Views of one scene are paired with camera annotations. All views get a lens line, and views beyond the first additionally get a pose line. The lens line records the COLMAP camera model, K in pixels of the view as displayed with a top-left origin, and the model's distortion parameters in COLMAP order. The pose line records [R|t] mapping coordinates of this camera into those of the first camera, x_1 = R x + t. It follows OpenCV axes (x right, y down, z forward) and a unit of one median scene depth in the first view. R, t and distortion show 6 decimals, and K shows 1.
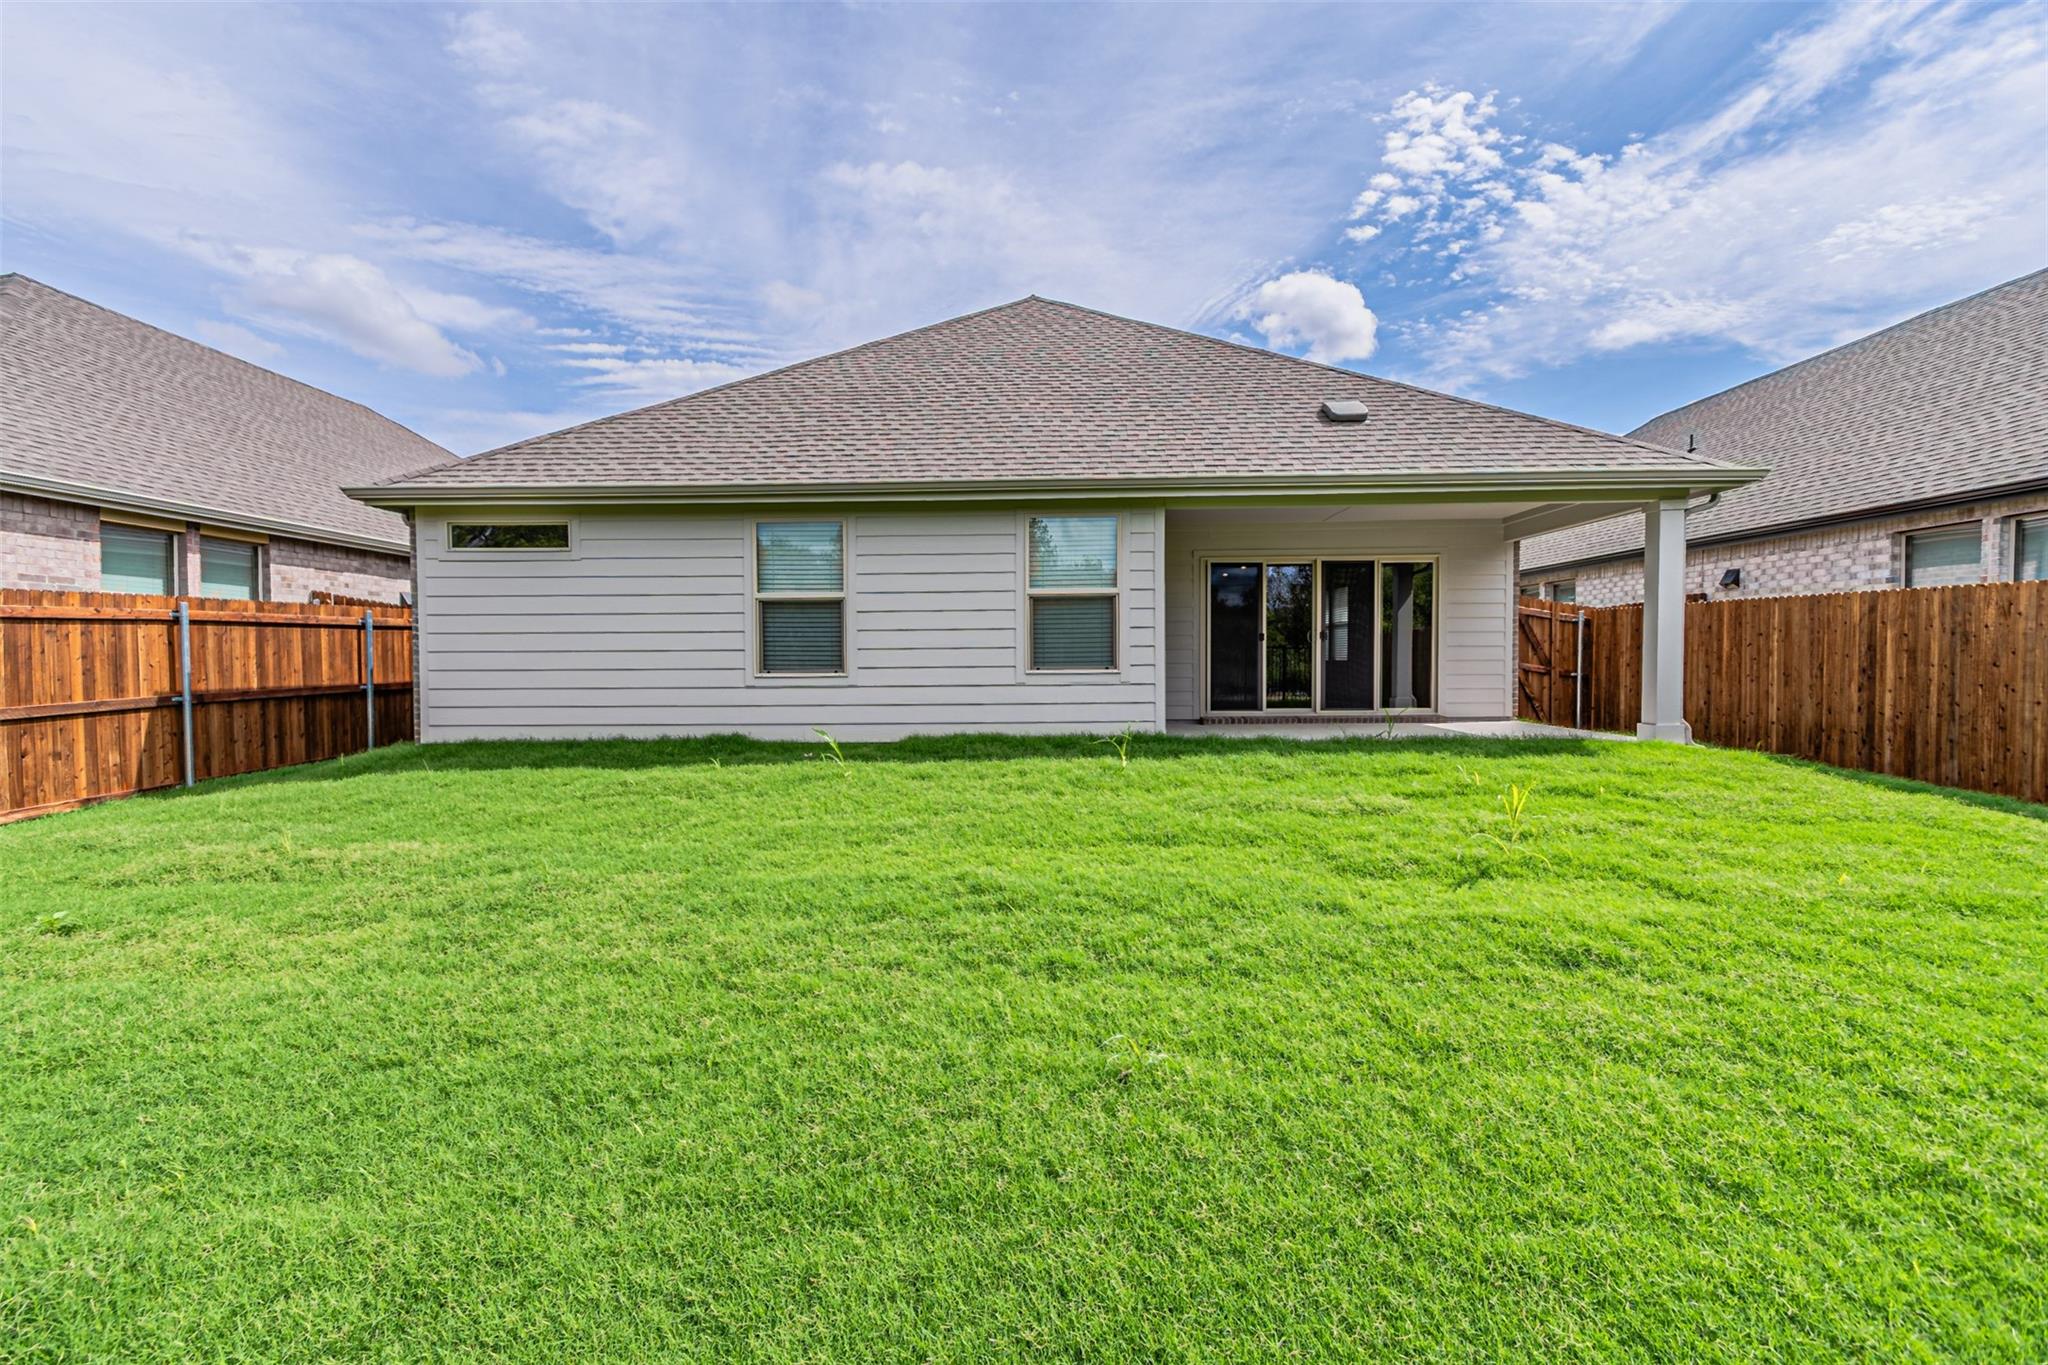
lens RADIAL K [[907.8, 0, 1024.1], [0, 907.8, 650.6], [0, 0, 1]] dist [0.000133, 0.000023]
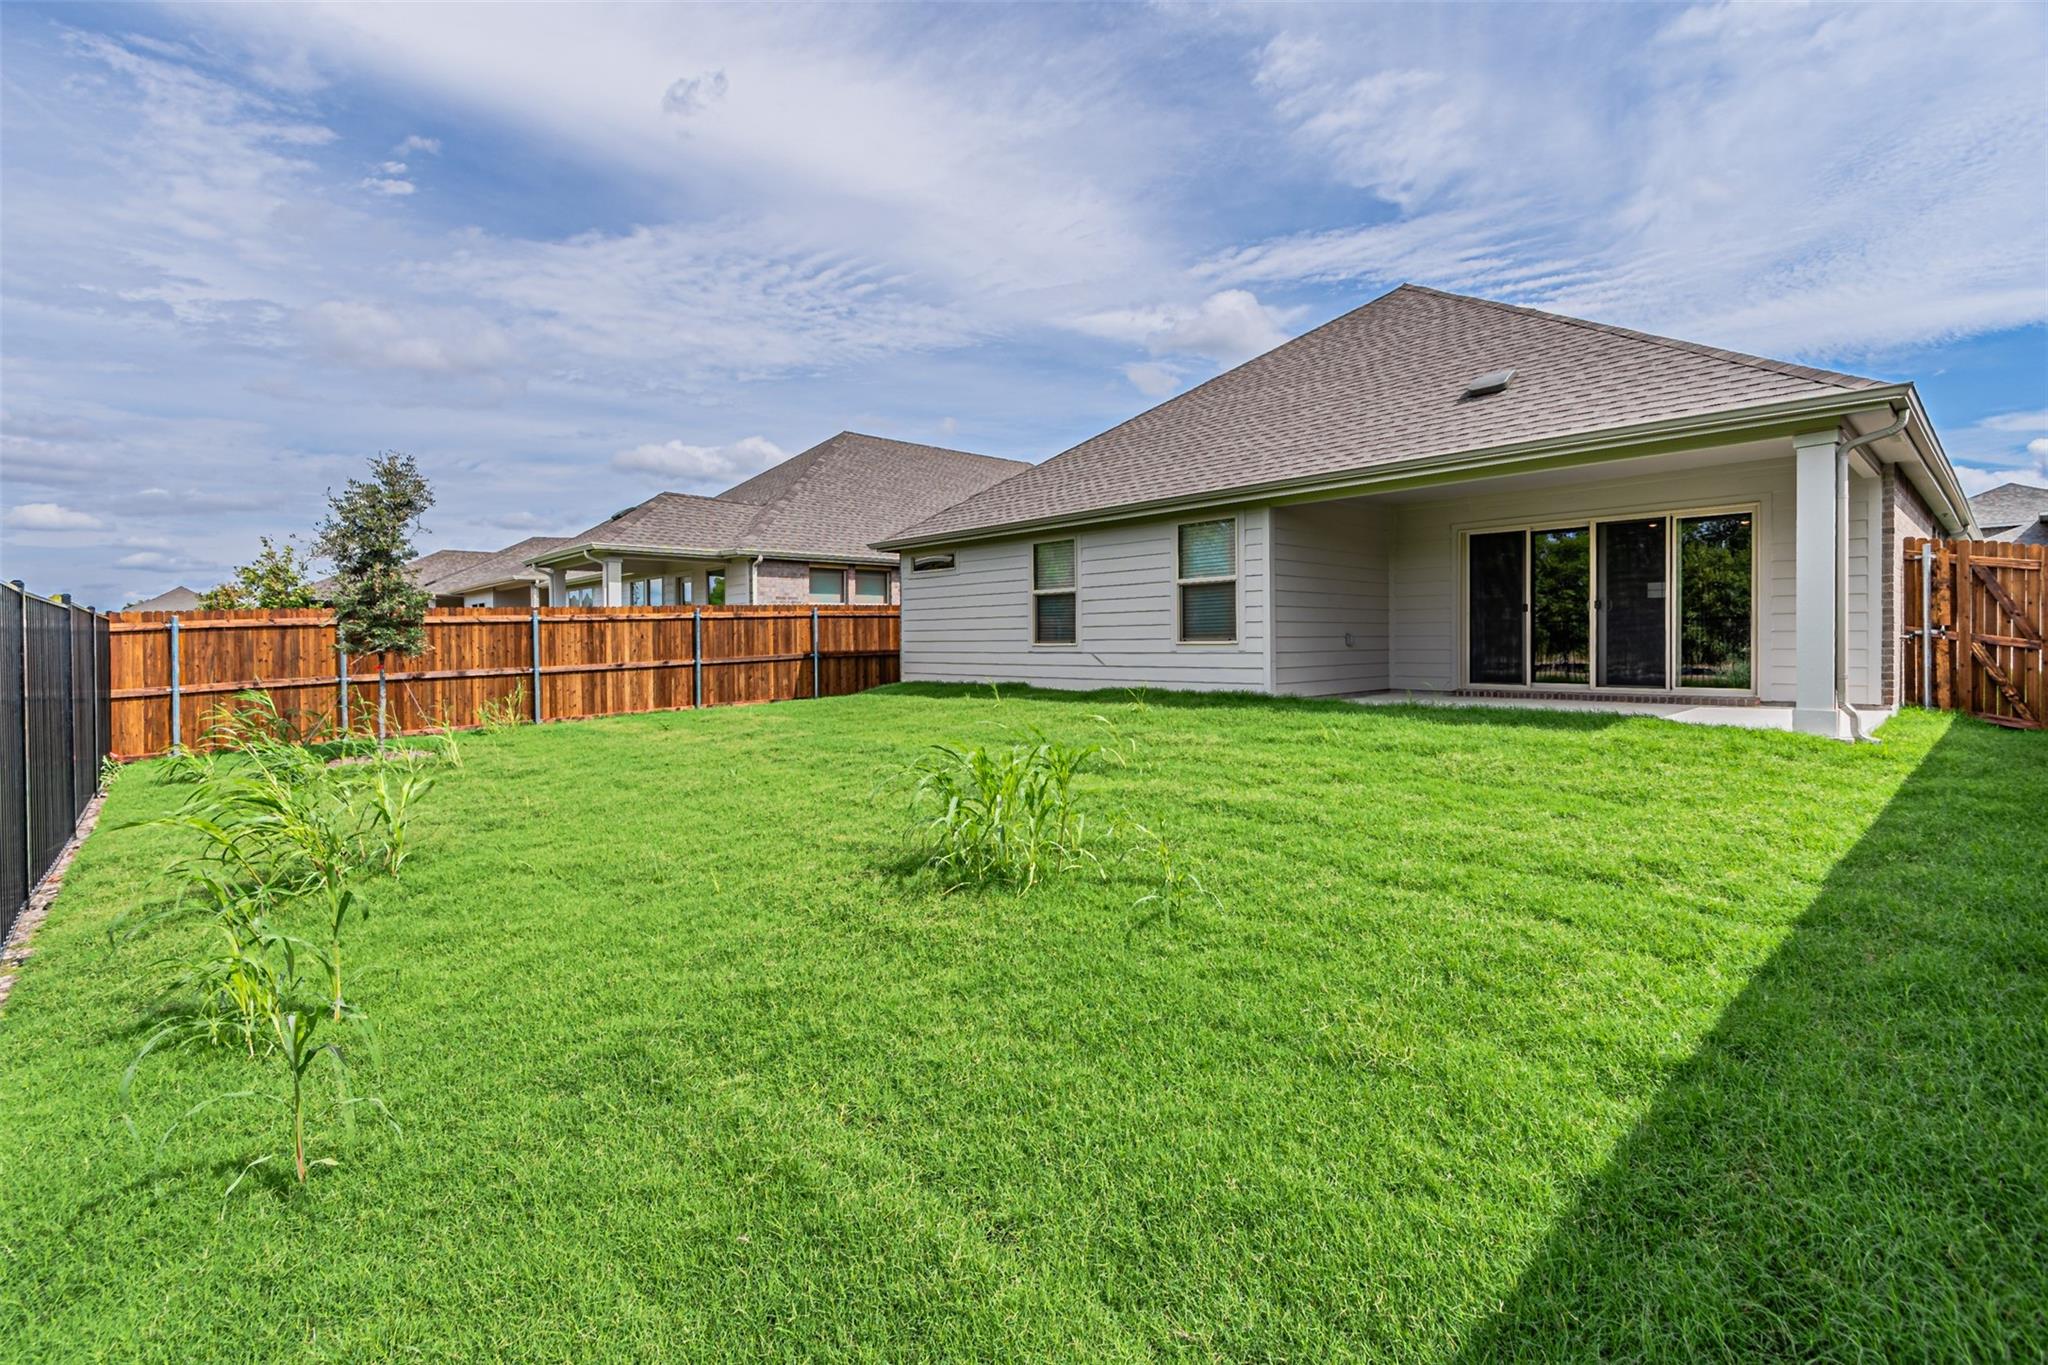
lens RADIAL K [[907.8, 0, 1024.1], [0, 907.8, 650.6], [0, 0, 1]] dist [0.000133, 0.000023]
pose [[0.698135, 0.007566, -0.715927, 0.785557], [0.011516, 0.999696, 0.021795, 0.003466], [0.715874, -0.023461, 0.697835, -0.076207]]
